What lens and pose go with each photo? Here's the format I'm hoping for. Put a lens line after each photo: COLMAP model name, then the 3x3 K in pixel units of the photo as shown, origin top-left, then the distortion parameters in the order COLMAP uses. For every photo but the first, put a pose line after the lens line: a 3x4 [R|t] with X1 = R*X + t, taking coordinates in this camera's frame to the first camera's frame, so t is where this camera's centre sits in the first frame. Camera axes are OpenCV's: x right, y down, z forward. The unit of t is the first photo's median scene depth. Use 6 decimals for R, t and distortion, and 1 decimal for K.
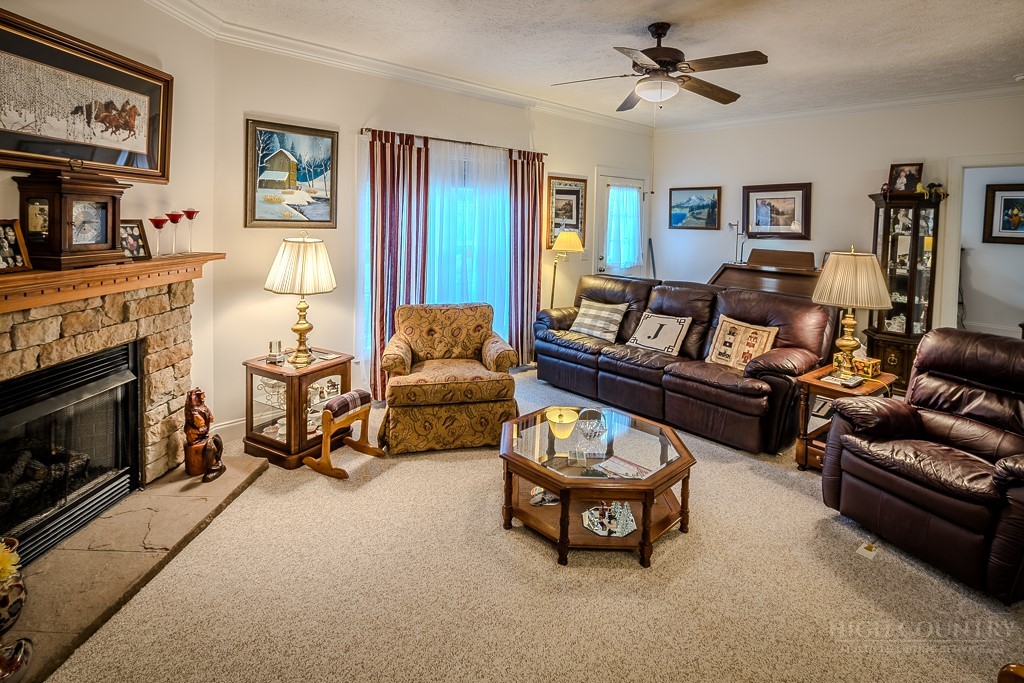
lens RADIAL K [[512.0, 0, 521.3], [0, 512.0, 236.7], [0, 0, 1]] dist [0.001195, -0.000227]
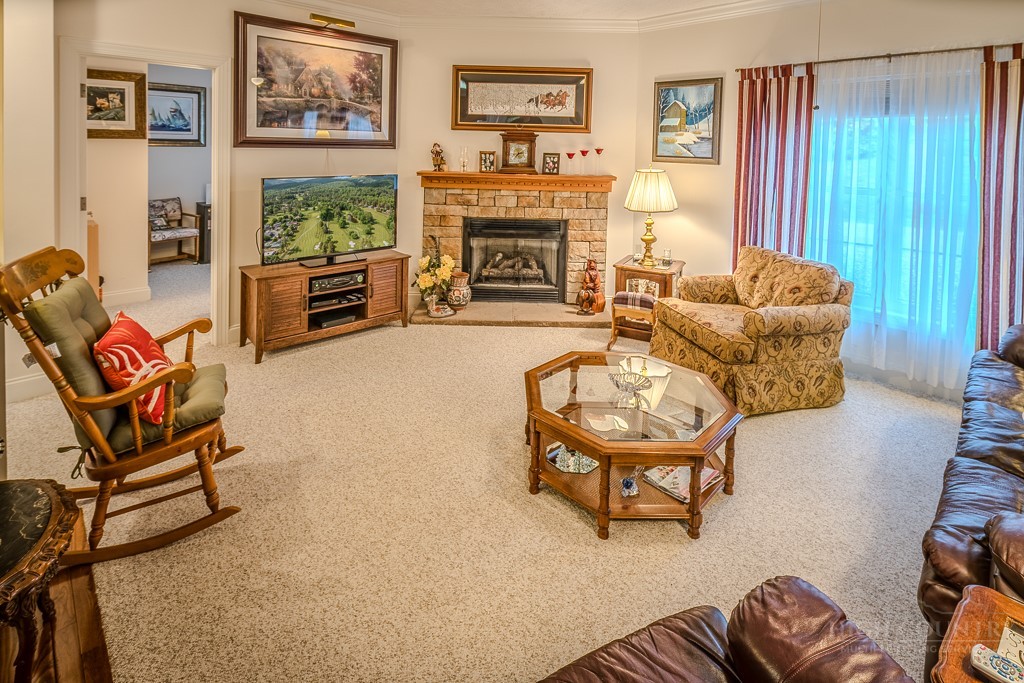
lens RADIAL K [[517.7, 0, 514.1], [0, 517.7, 164.6], [0, 0, 1]] dist [-0.001162, -0.000752]
pose [[0.014695, 0.011455, -0.999826, 0.805241], [-0.061038, 0.998080, 0.010538, -0.001727], [0.998027, 0.060873, 0.015366, 0.585214]]
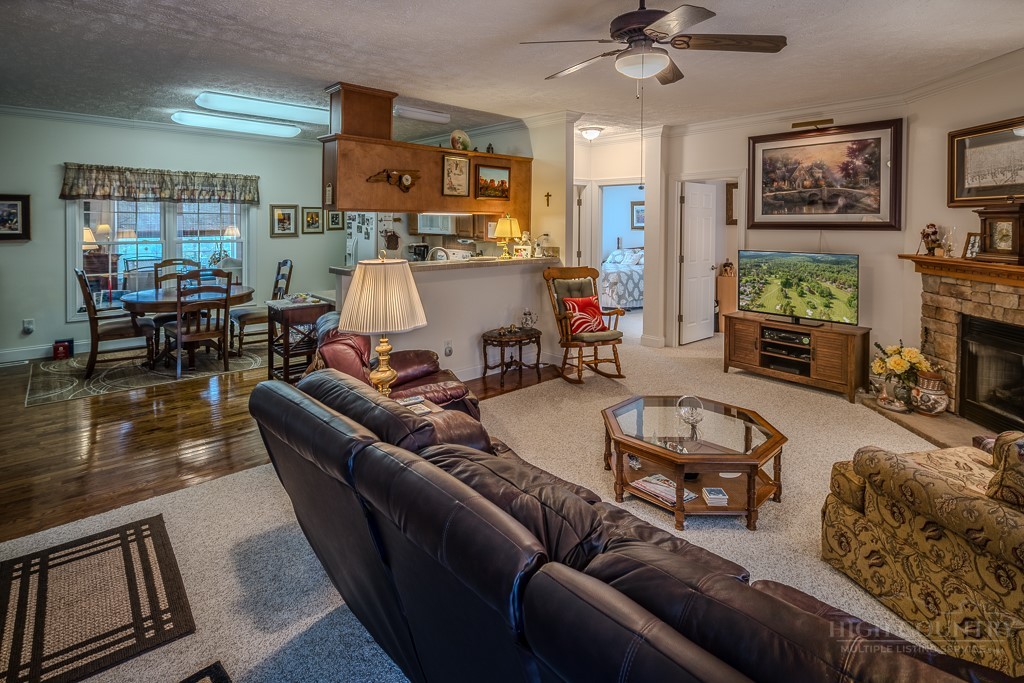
lens RADIAL K [[509.7, 0, 522.3], [0, 509.7, 232.2], [0, 0, 1]] dist [0.023652, -0.016358]
pose [[-0.999644, -0.026573, 0.002195, 0.390821], [-0.026401, 0.997972, 0.057924, -0.056084], [-0.003730, 0.057845, -0.998319, 1.595072]]
